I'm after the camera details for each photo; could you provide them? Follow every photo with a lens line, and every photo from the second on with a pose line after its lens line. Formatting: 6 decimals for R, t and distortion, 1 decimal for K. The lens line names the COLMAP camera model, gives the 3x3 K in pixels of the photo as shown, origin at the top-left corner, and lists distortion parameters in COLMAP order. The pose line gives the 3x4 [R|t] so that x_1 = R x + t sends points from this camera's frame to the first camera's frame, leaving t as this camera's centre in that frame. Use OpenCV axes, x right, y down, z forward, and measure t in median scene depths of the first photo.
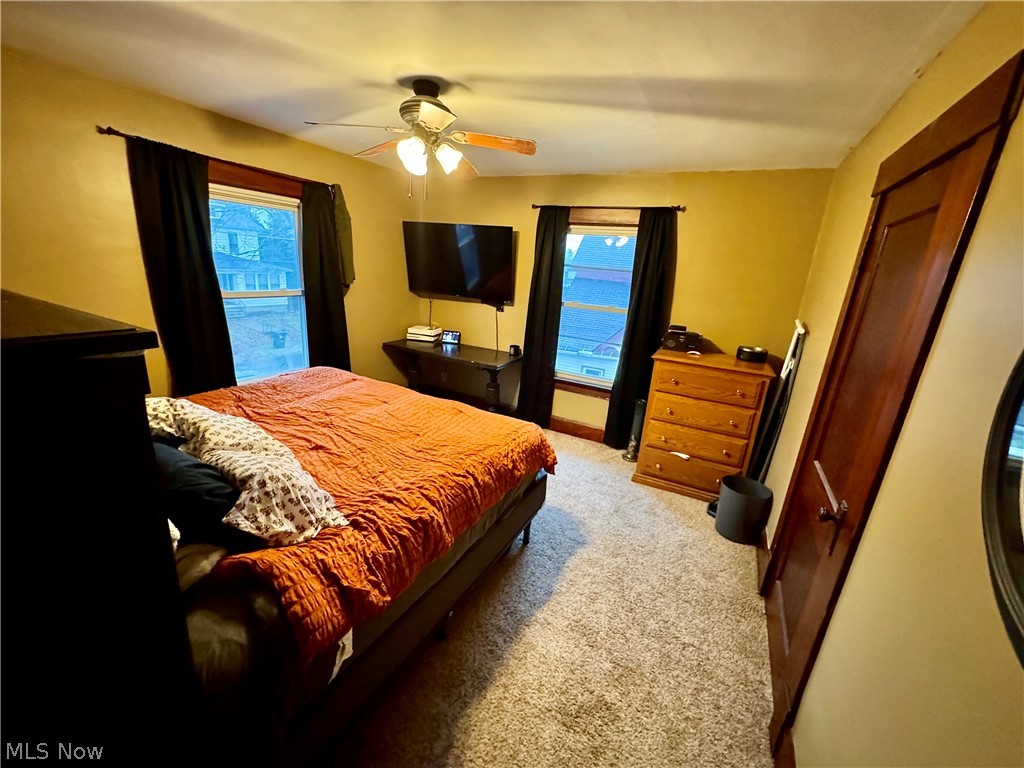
lens RADIAL K [[409.4, 0, 512.0], [0, 409.4, 384.0], [0, 0, 1]] dist [-0.005670, 0.000414]
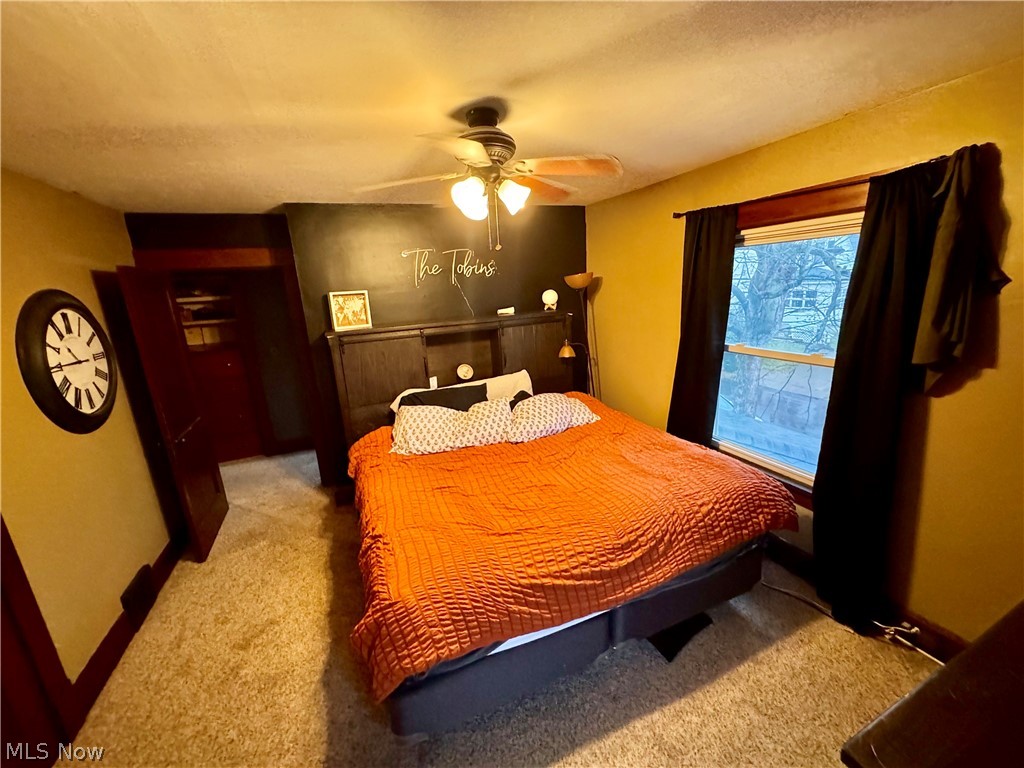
lens RADIAL K [[409.4, 0, 512.0], [0, 409.4, 384.0], [0, 0, 1]] dist [-0.005670, 0.000414]
pose [[-0.636472, 0.149792, -0.756615, 0.332228], [-0.207798, 0.911388, 0.355235, -0.401333], [0.742781, 0.383320, -0.548946, 1.264281]]
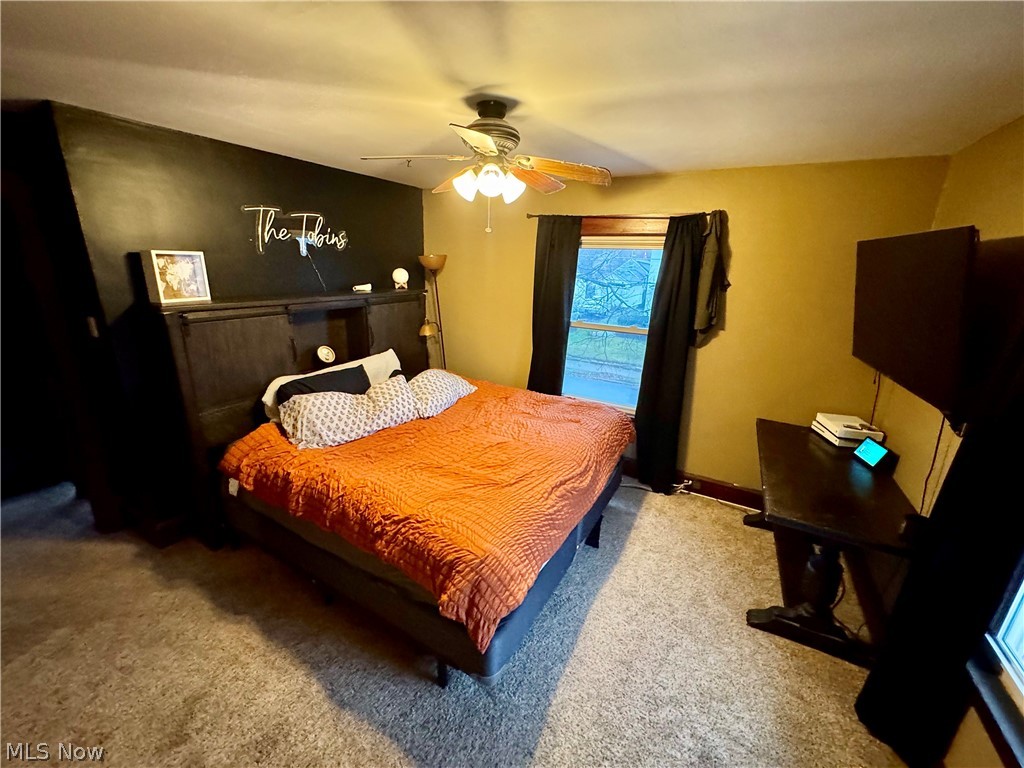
lens RADIAL K [[409.4, 0, 512.0], [0, 409.4, 384.0], [0, 0, 1]] dist [-0.005670, 0.000414]
pose [[-0.025479, 0.217438, -0.975741, 0.589128], [-0.316490, 0.924097, 0.214194, -0.276381], [0.948254, 0.314270, 0.045272, 0.883024]]
